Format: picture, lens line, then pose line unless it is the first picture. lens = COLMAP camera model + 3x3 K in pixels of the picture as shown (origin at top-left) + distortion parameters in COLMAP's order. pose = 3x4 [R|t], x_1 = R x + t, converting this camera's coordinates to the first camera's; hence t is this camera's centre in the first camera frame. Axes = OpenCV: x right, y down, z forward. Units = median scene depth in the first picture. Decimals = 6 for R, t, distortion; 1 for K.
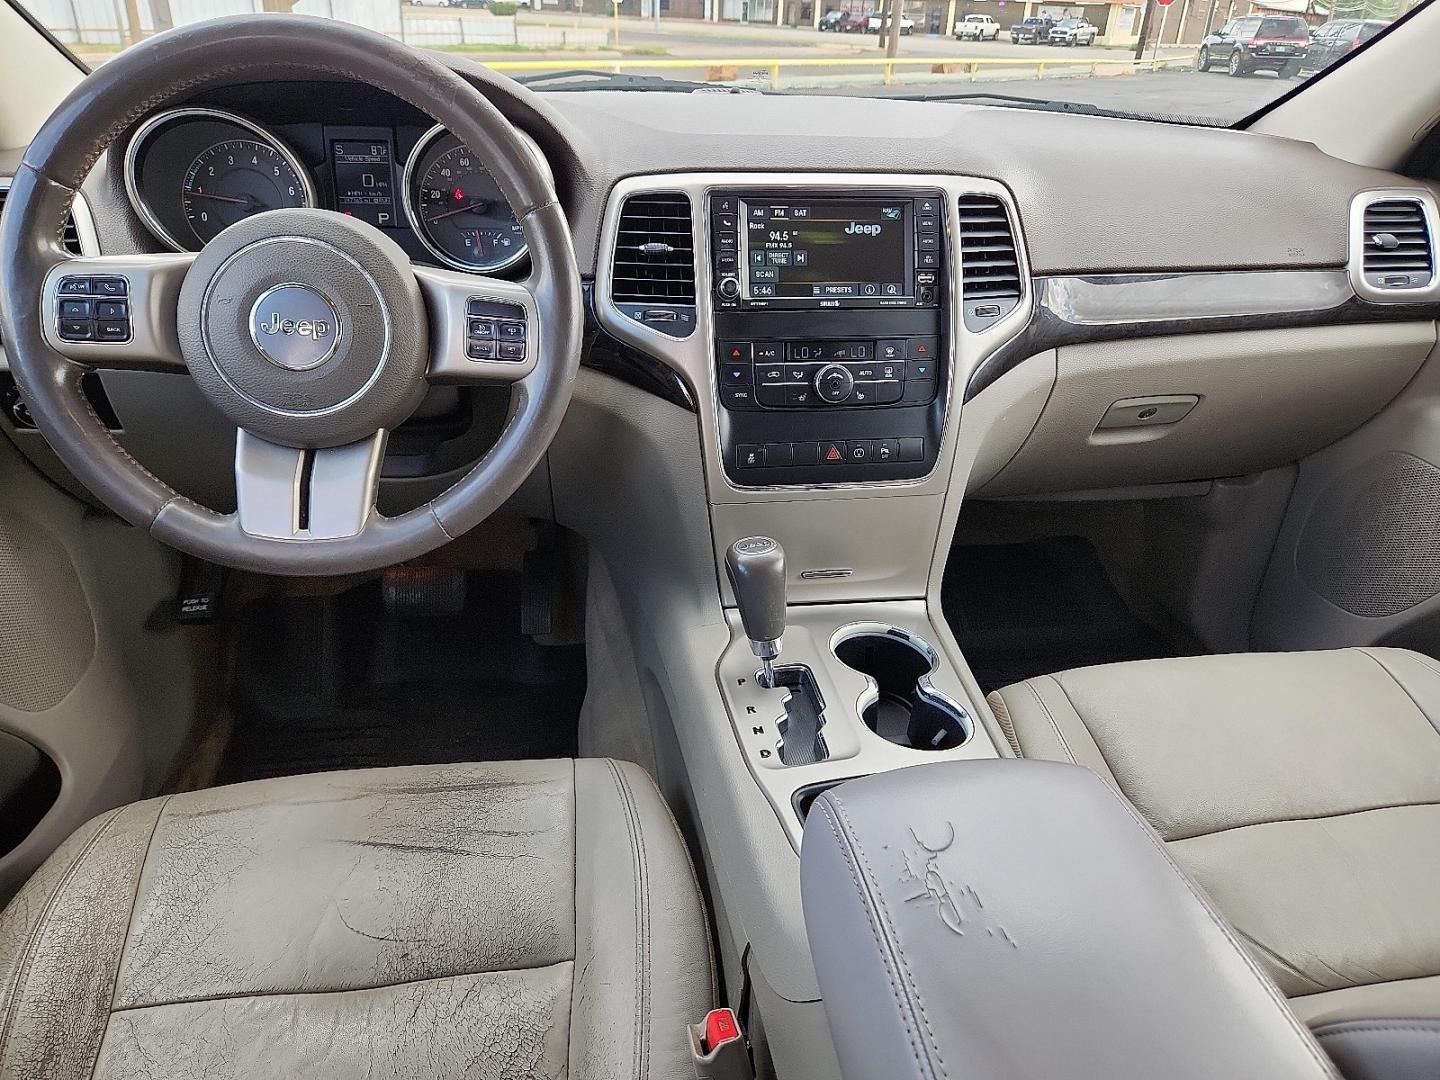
lens RADIAL K [[975.1, 0, 721.2], [0, 975.1, 504.8], [0, 0, 1]] dist [0.001375, -0.001050]
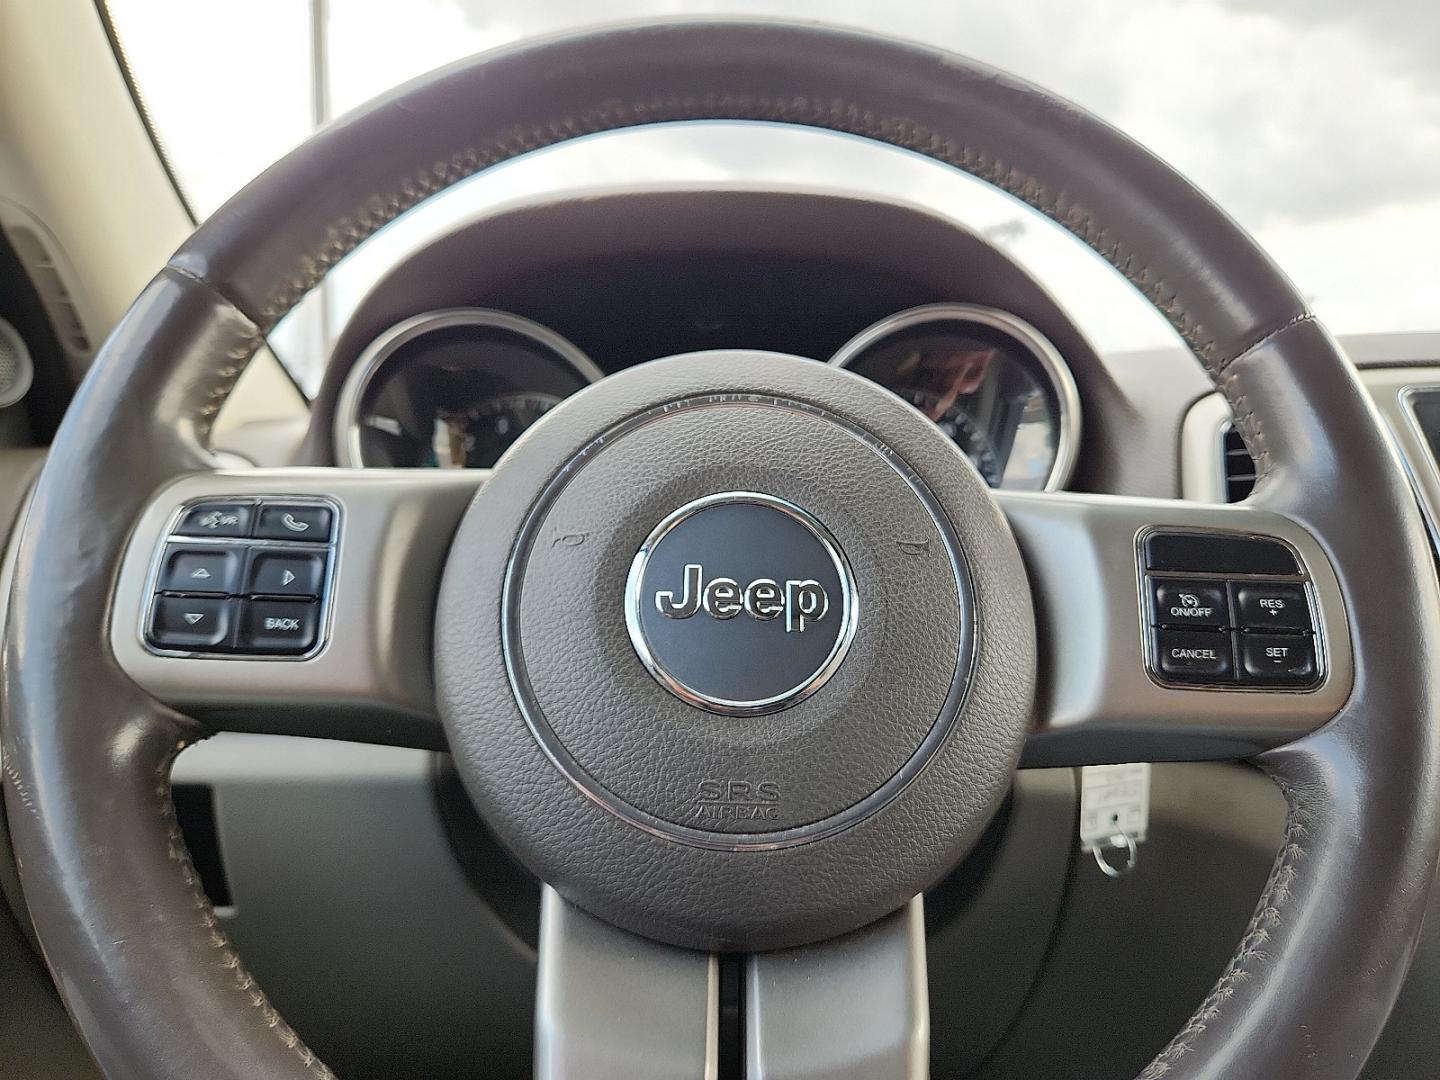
lens RADIAL K [[975.1, 0, 721.2], [0, 975.1, 504.8], [0, 0, 1]] dist [0.001375, -0.001050]
pose [[0.994806, -0.049958, -0.088690, -0.410751], [0.005169, 0.894953, -0.446130, -0.047709], [0.101661, 0.443355, 0.890563, 0.648782]]
